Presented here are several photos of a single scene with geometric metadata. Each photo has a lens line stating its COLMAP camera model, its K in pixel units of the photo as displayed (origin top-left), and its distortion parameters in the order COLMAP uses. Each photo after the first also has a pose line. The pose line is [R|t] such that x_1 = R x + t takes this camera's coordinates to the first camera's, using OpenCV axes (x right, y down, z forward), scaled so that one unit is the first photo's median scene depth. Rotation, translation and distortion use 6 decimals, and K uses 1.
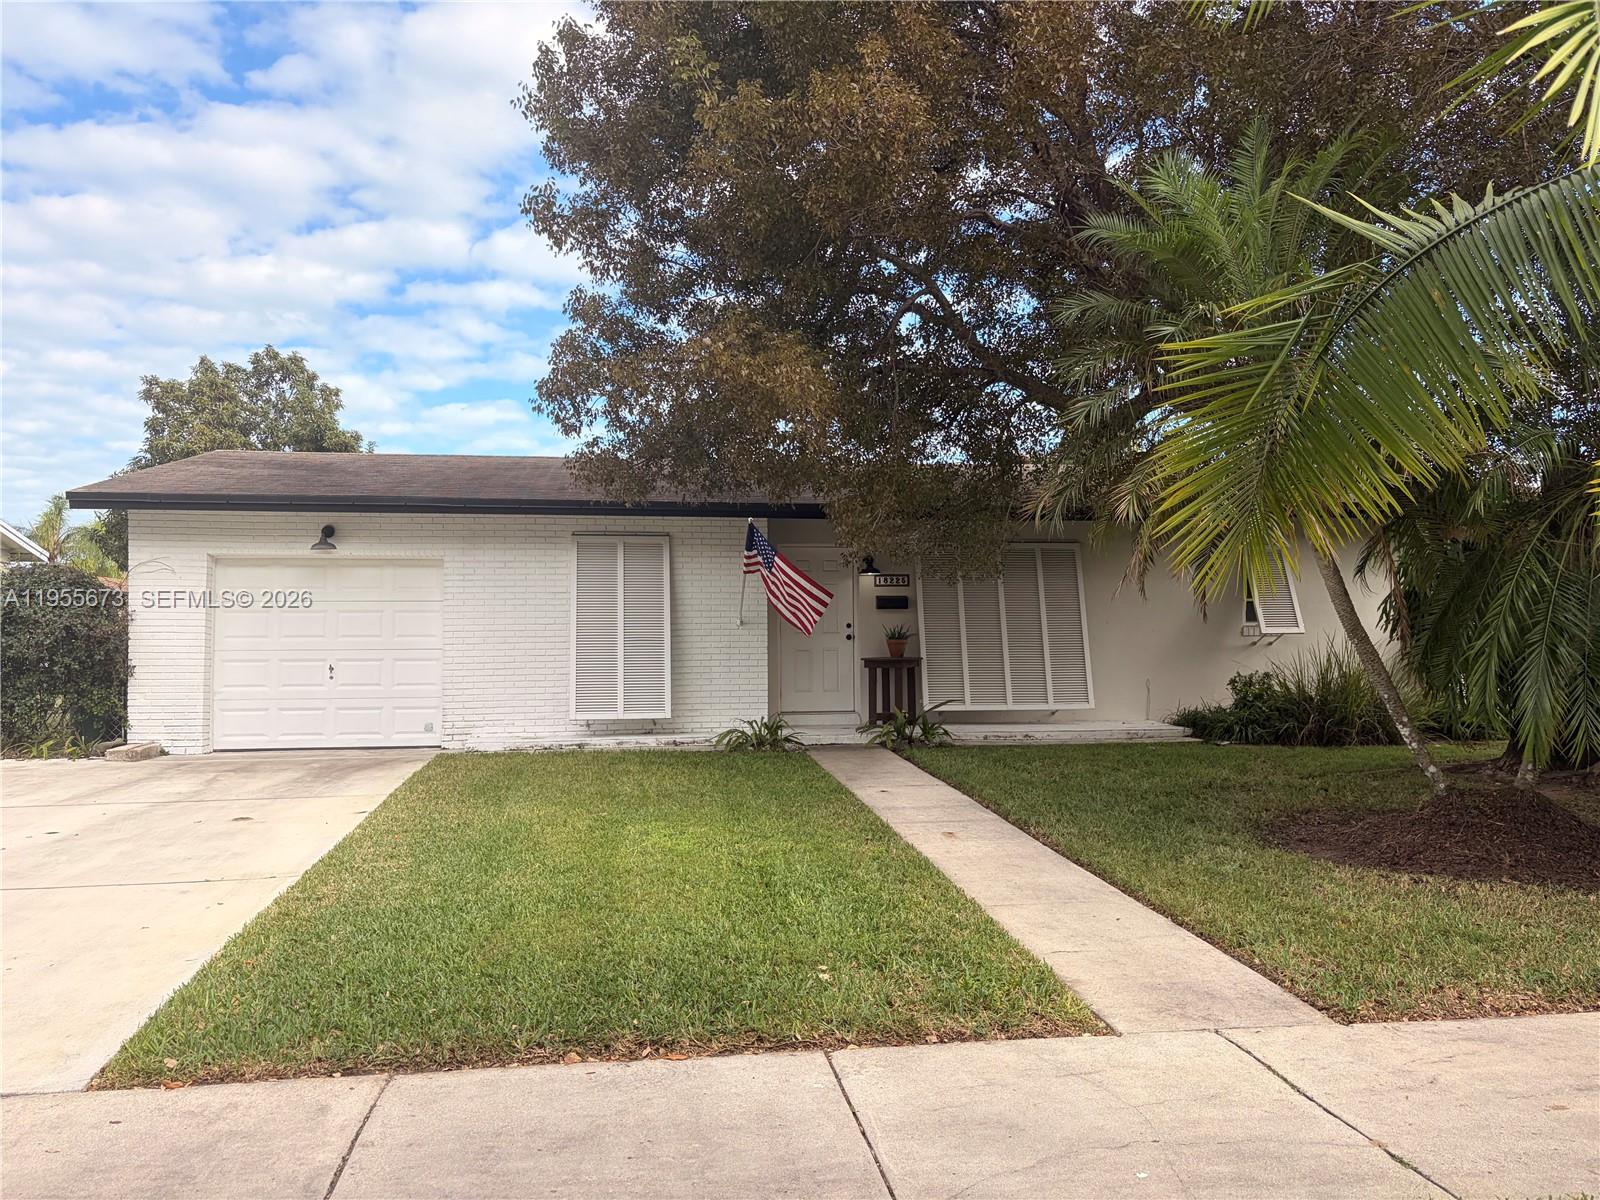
lens RADIAL K [[1213.9, 0, 820.3], [0, 1213.9, 597.1], [0, 0, 1]] dist [0.038697, -0.040057]
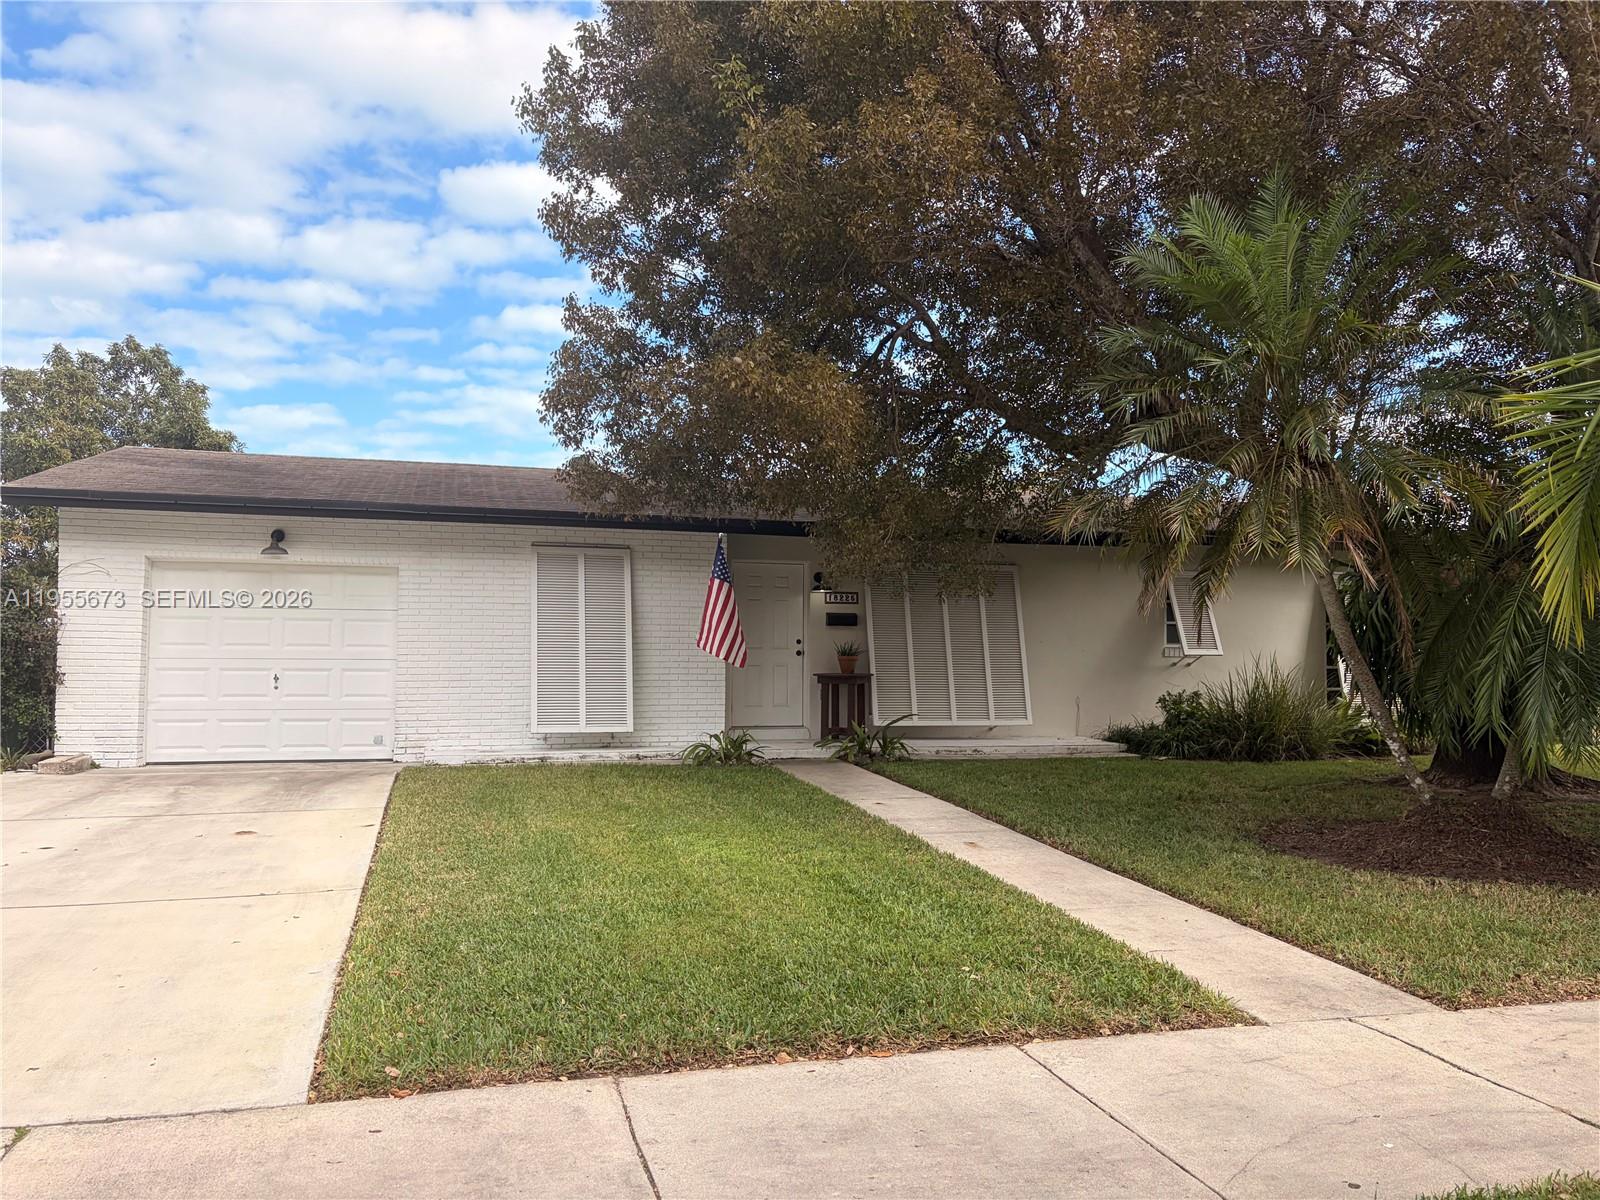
lens RADIAL K [[1213.9, 0, 799.2], [0, 1213.9, 603.5], [0, 0, 1]] dist [0.038697, -0.040057]
pose [[0.992143, 0.018580, 0.123722, -0.129071], [-0.017363, 0.999790, -0.010905, 0.003432], [-0.123898, 0.008671, 0.992257, -0.007274]]
